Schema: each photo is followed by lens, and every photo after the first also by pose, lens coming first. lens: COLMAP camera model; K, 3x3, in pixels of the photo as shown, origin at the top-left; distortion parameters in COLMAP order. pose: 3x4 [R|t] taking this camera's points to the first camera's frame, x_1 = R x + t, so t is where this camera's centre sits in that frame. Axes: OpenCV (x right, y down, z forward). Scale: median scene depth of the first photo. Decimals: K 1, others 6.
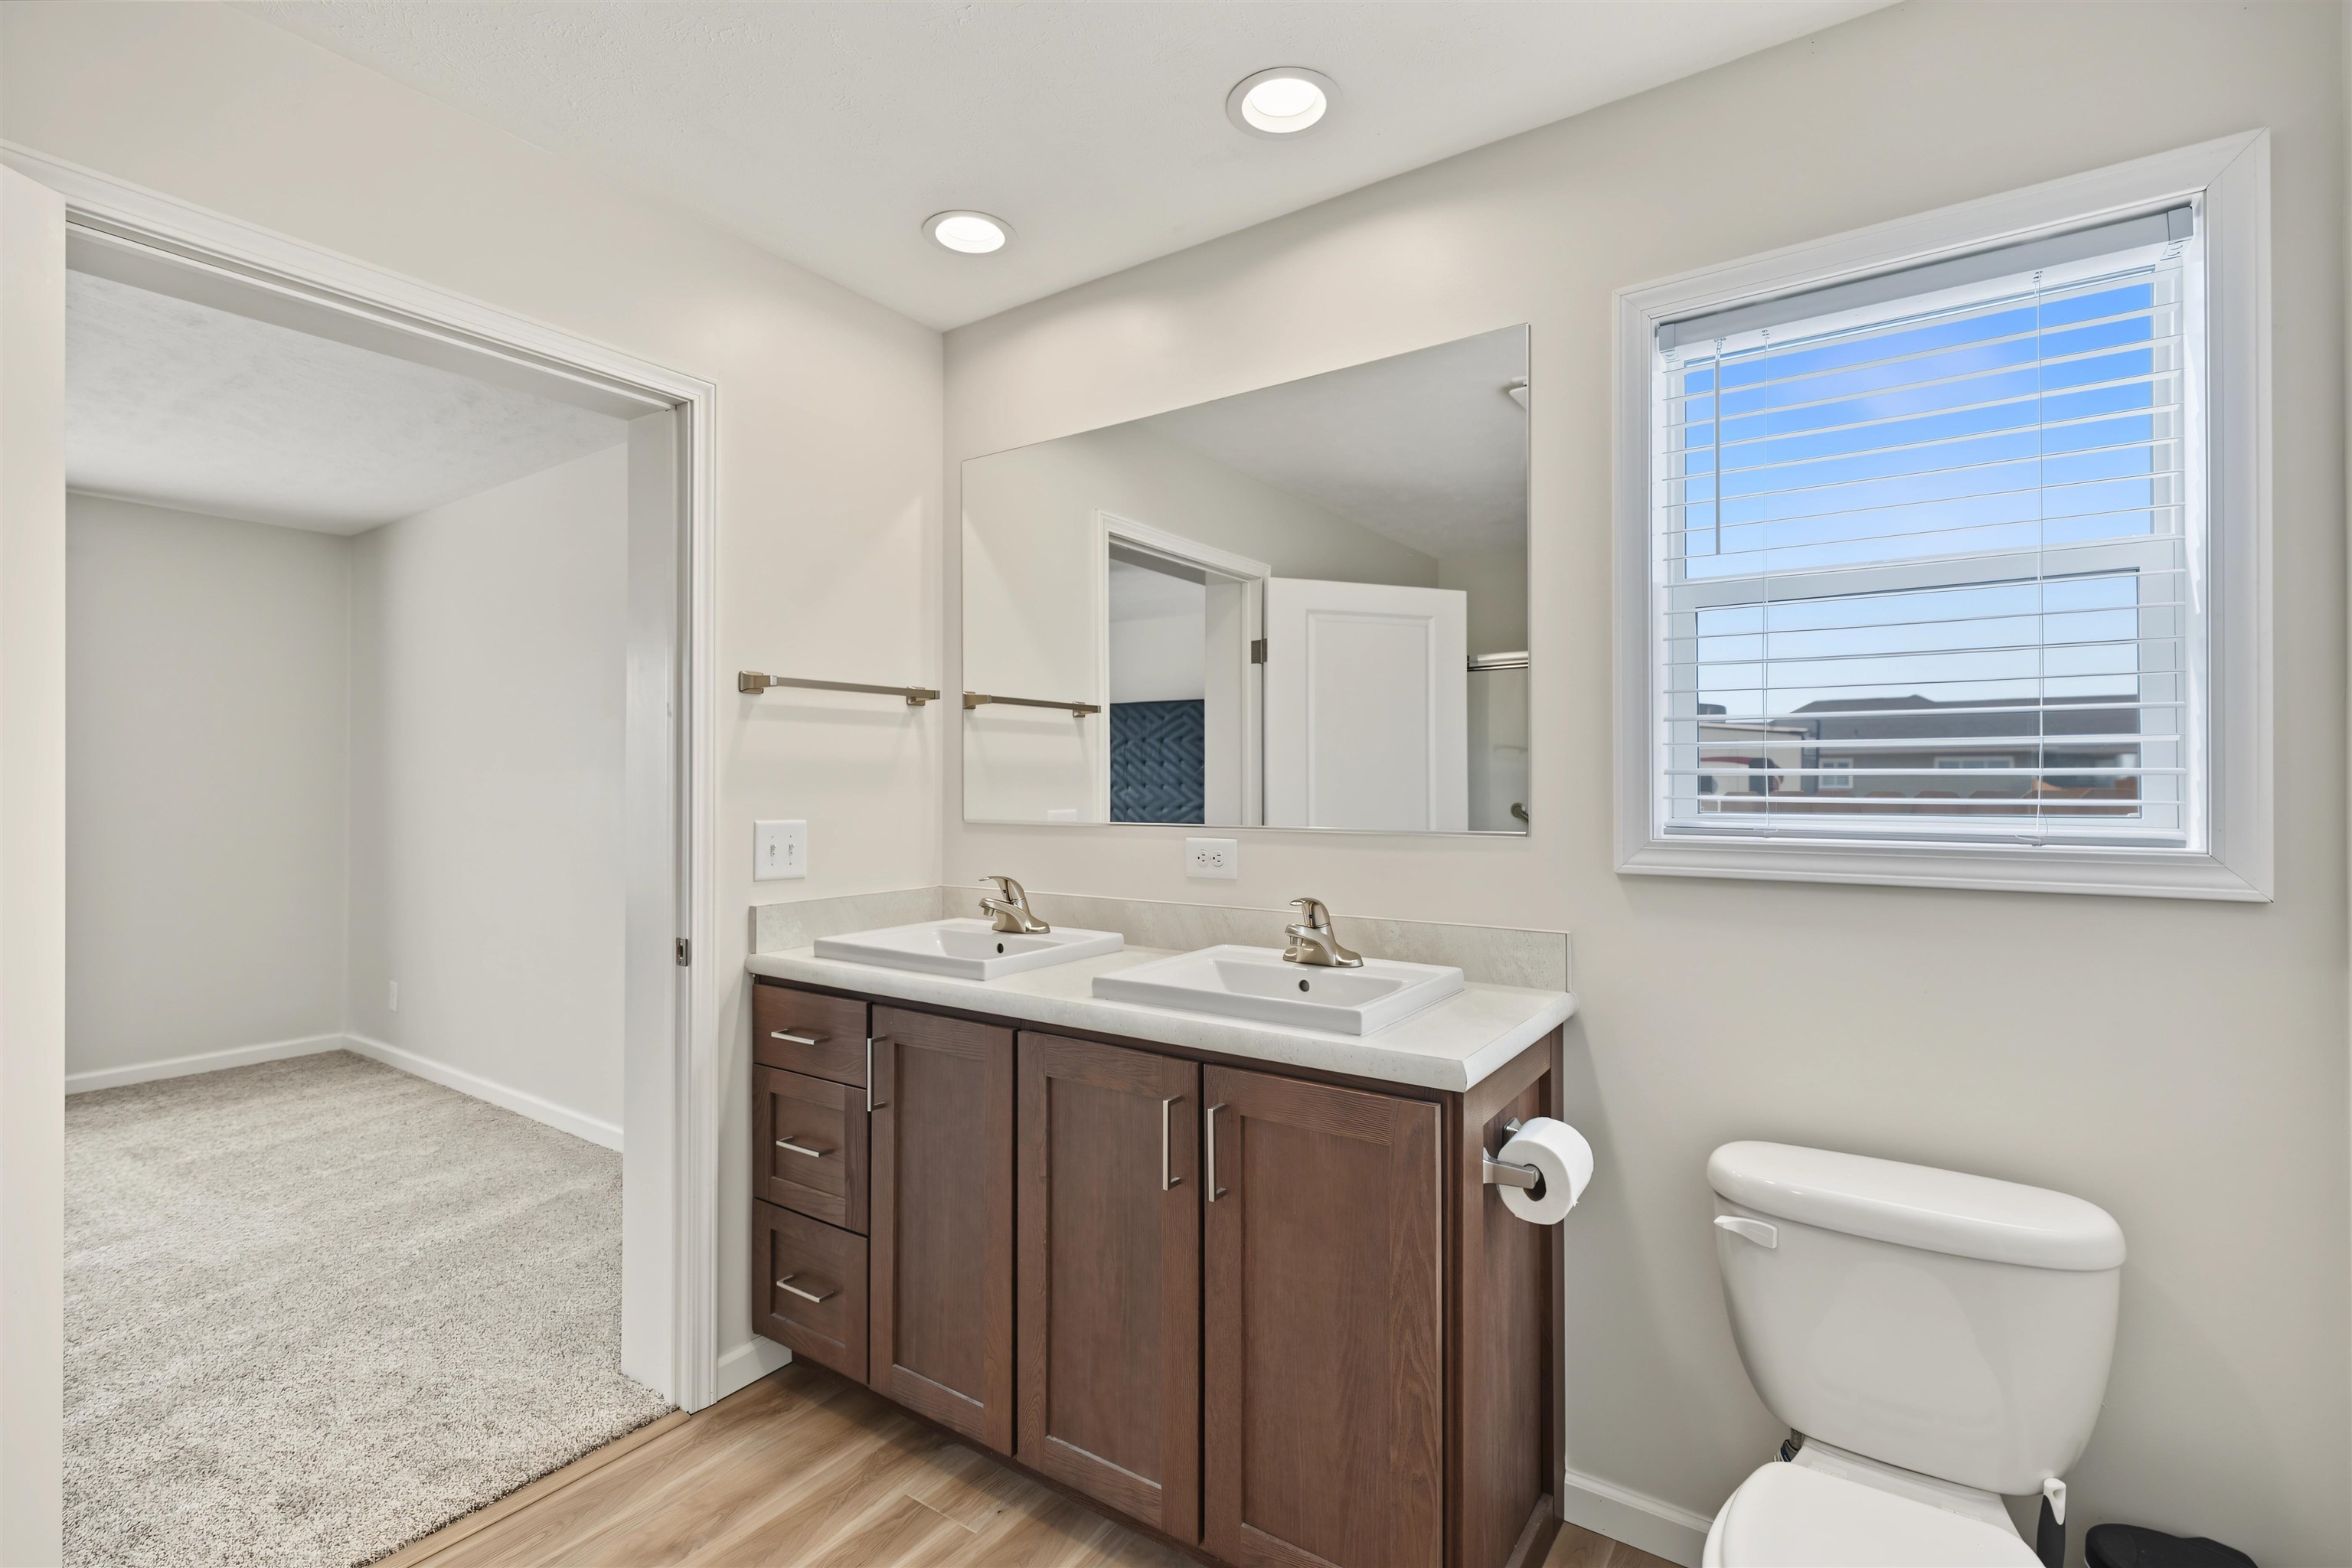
lens RADIAL K [[1082.6, 0, 1187.2], [0, 1082.6, 762.7], [0, 0, 1]] dist [0.001366, -0.000199]
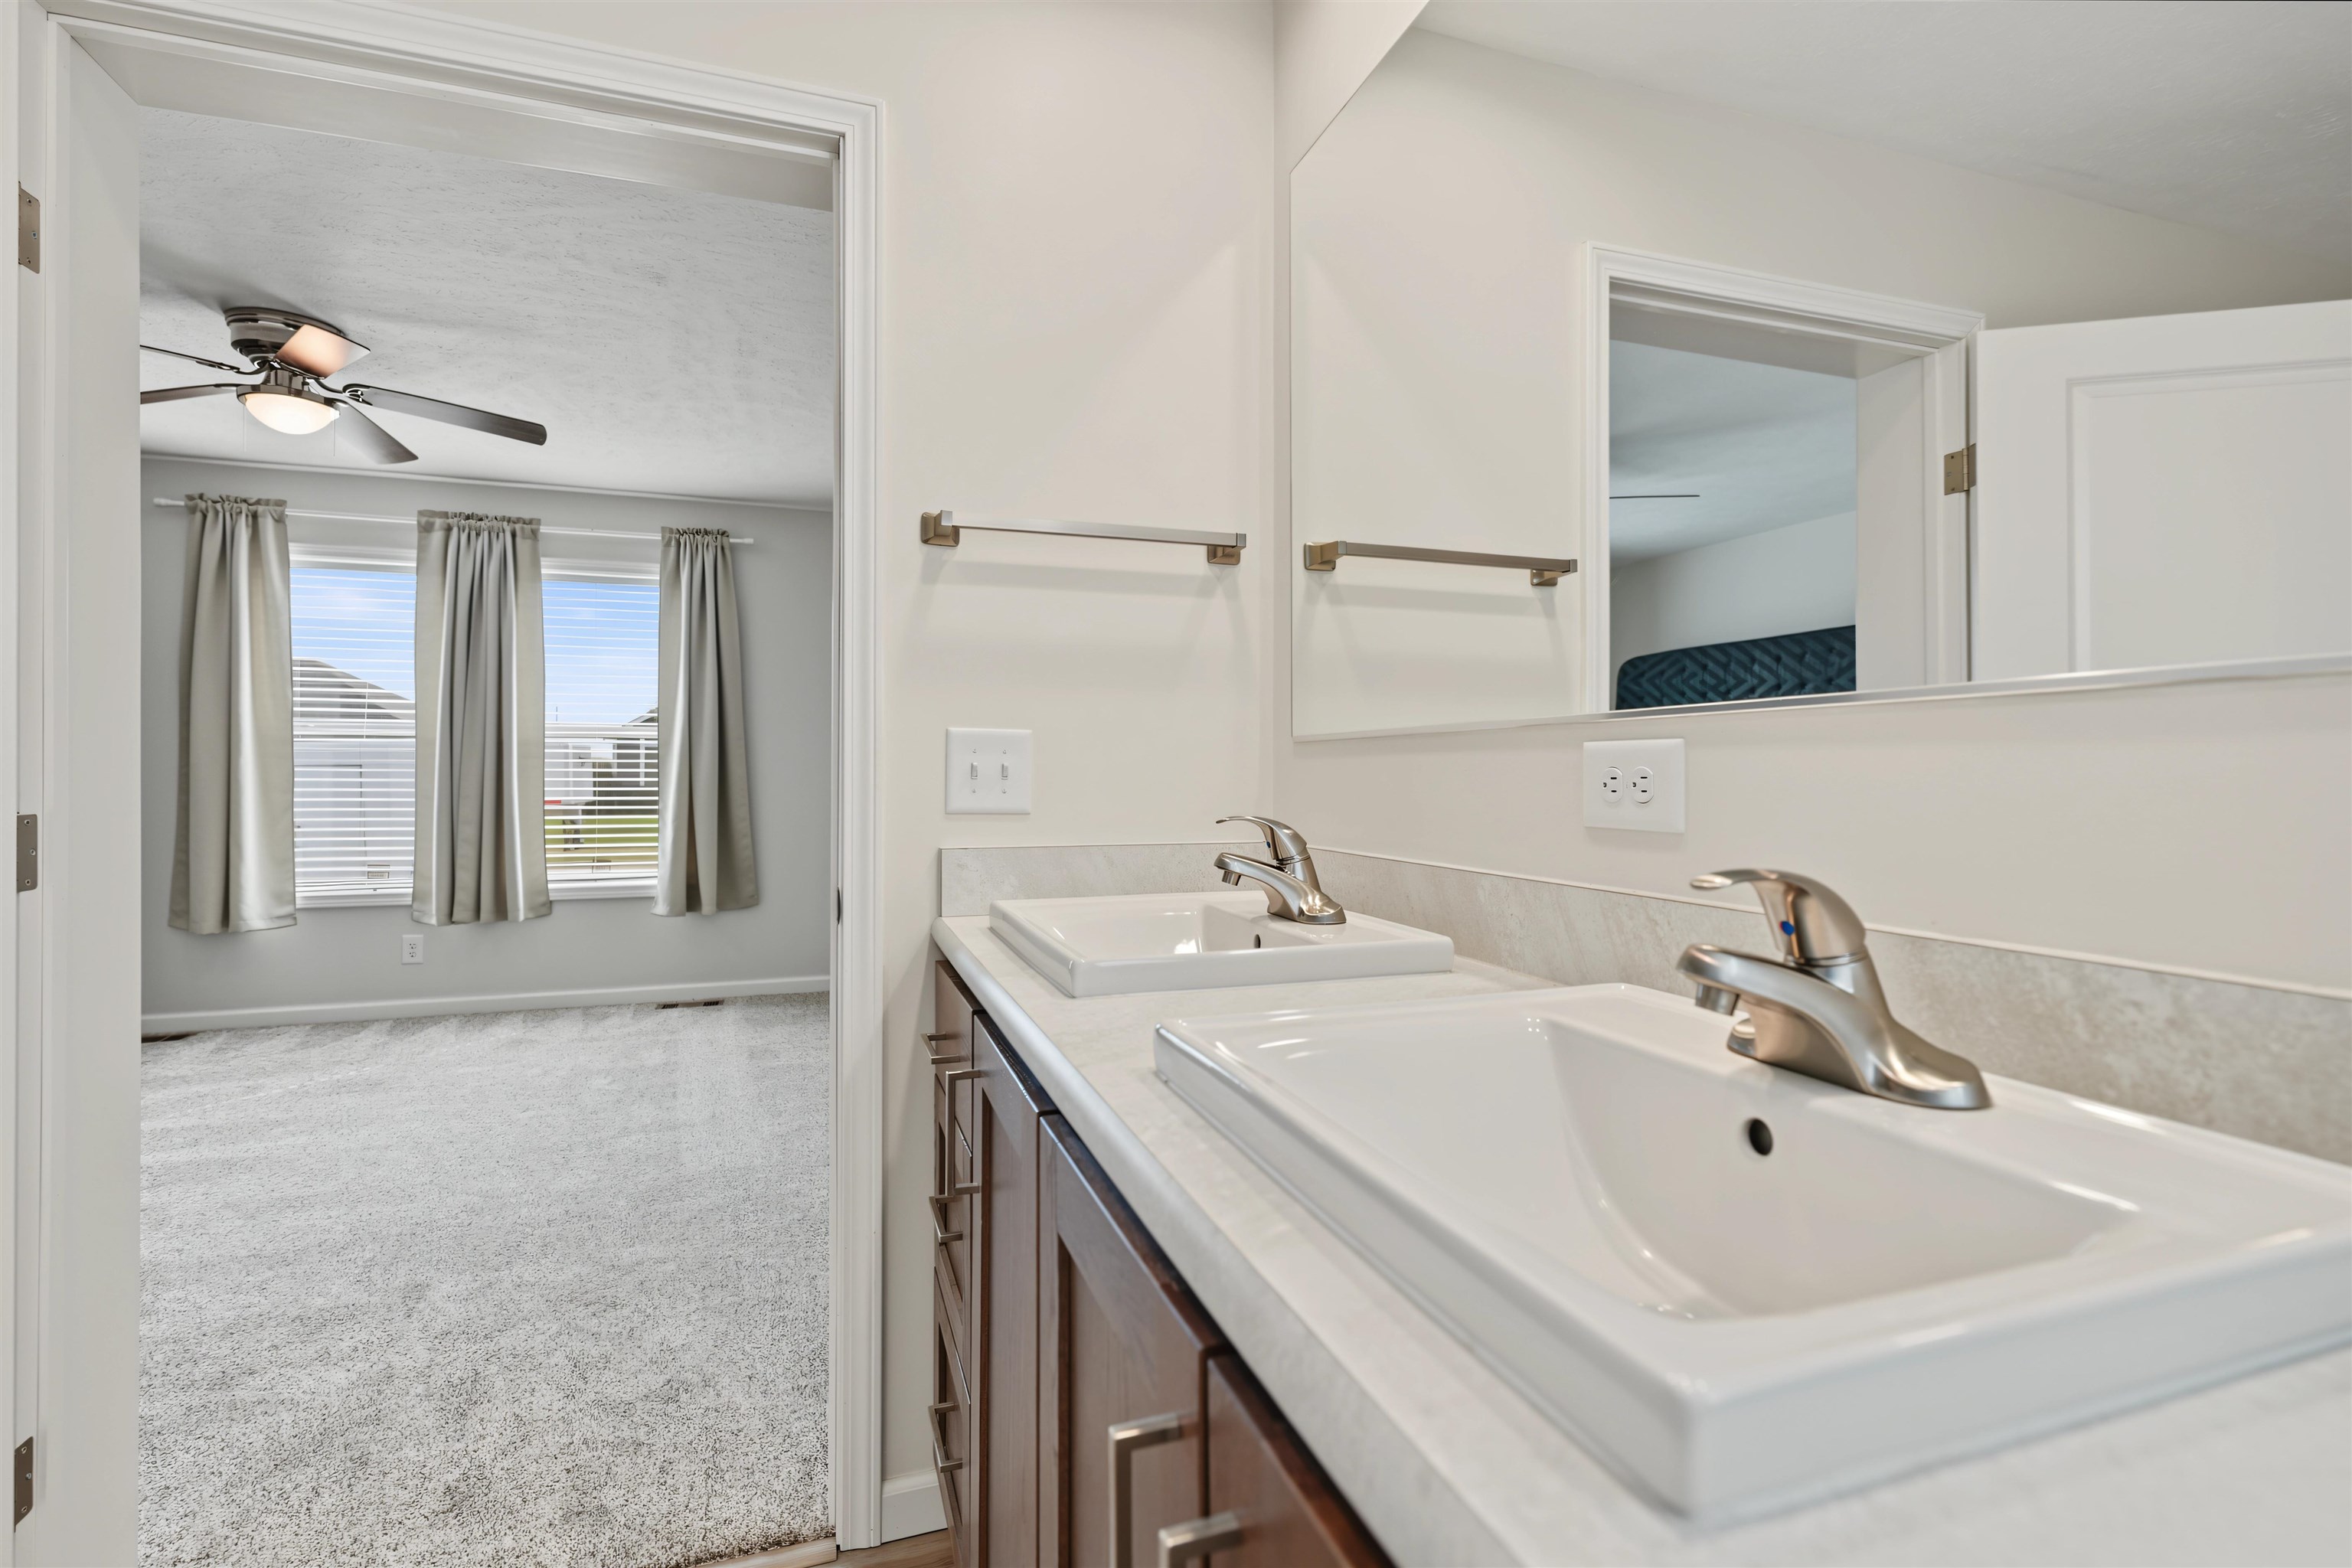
lens RADIAL K [[1082.5, 0, 1176.0], [0, 1082.5, 761.1], [0, 0, 1]] dist [0.002157, -0.000124]
pose [[0.797375, -0.006103, -0.603453, 0.130816], [0.010078, 0.999944, 0.003204, 0.069204], [0.603399, -0.008636, 0.797392, 0.489396]]
